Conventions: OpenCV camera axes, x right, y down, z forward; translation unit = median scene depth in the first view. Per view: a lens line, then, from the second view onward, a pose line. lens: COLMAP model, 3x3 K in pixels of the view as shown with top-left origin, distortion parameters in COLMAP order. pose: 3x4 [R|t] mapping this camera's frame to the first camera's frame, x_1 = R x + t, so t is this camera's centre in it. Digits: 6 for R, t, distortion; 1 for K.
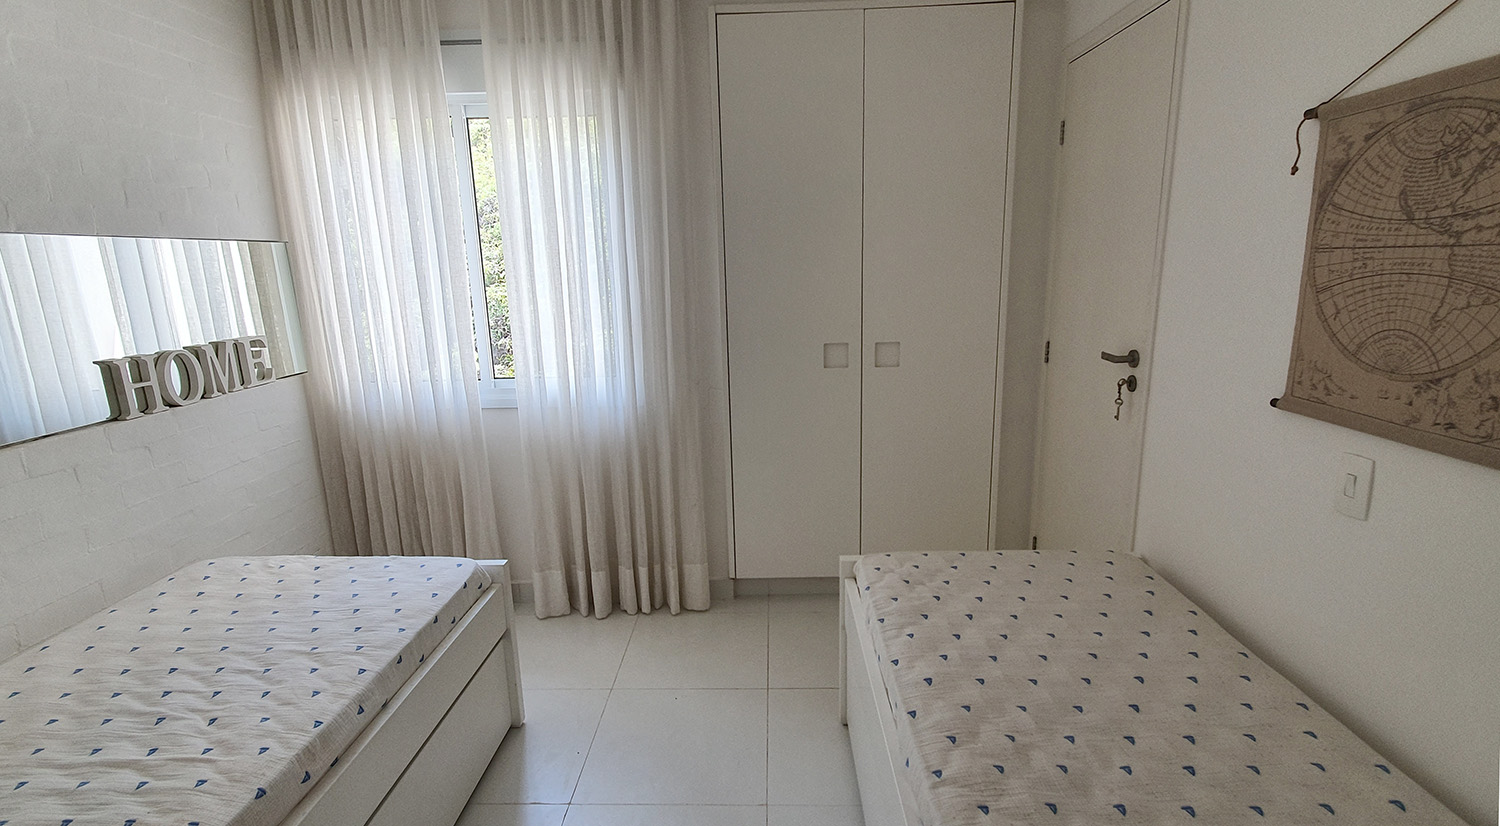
lens RADIAL K [[702.5, 0, 750.0], [0, 702.5, 413.0], [0, 0, 1]] dist [0.001184, 0.000143]
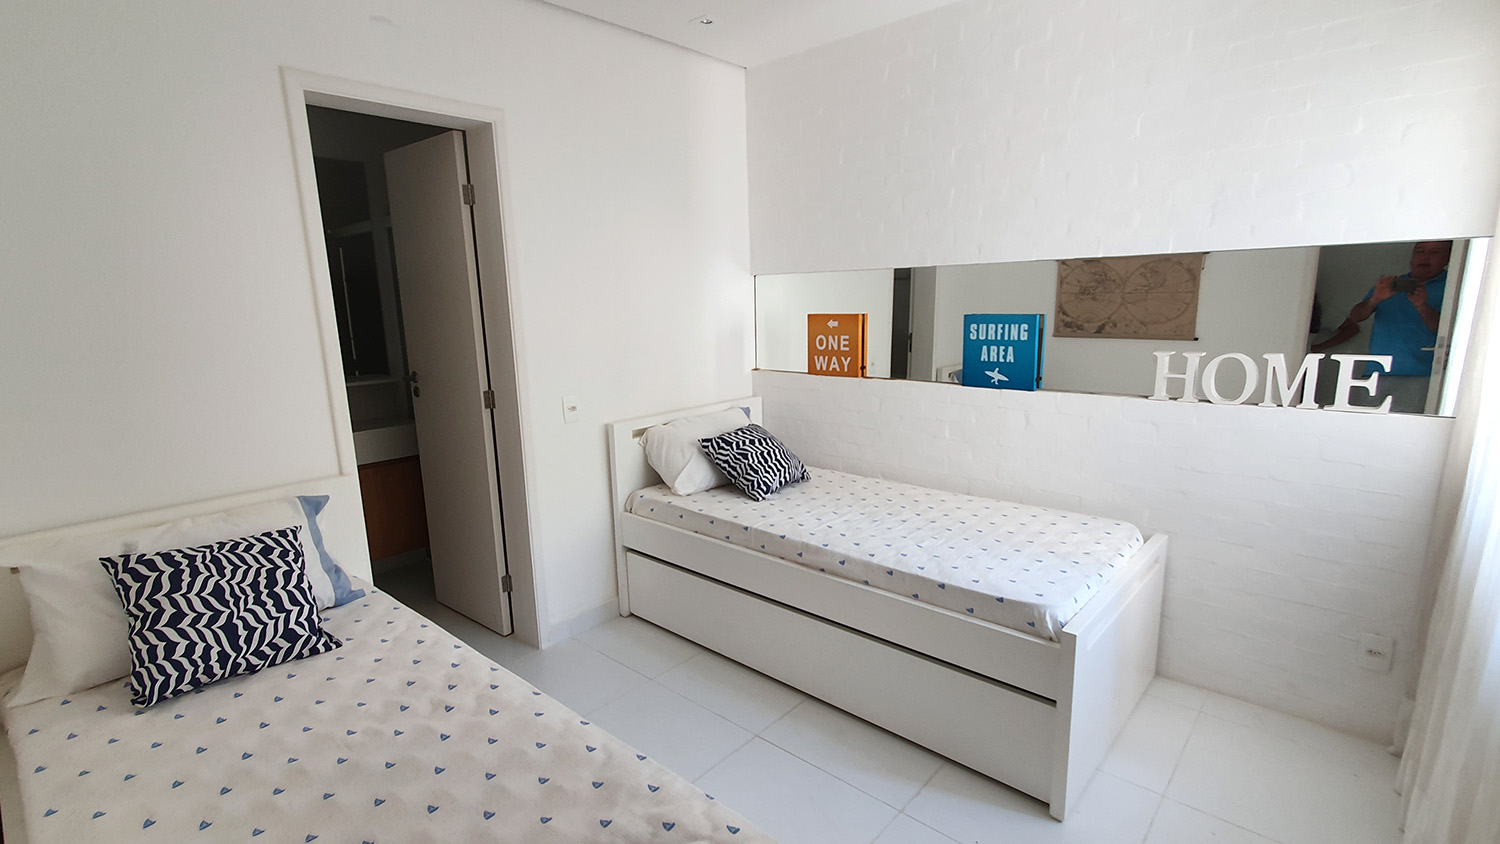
lens RADIAL K [[705.3, 0, 750.0], [0, 705.3, 422.0], [0, 0, 1]] dist [-0.000624, 0.000036]
pose [[-0.640073, 0.174799, -0.748166, 0.716347], [-0.126191, 0.936634, 0.326791, -0.372295], [0.757880, 0.303582, -0.577456, 1.619876]]
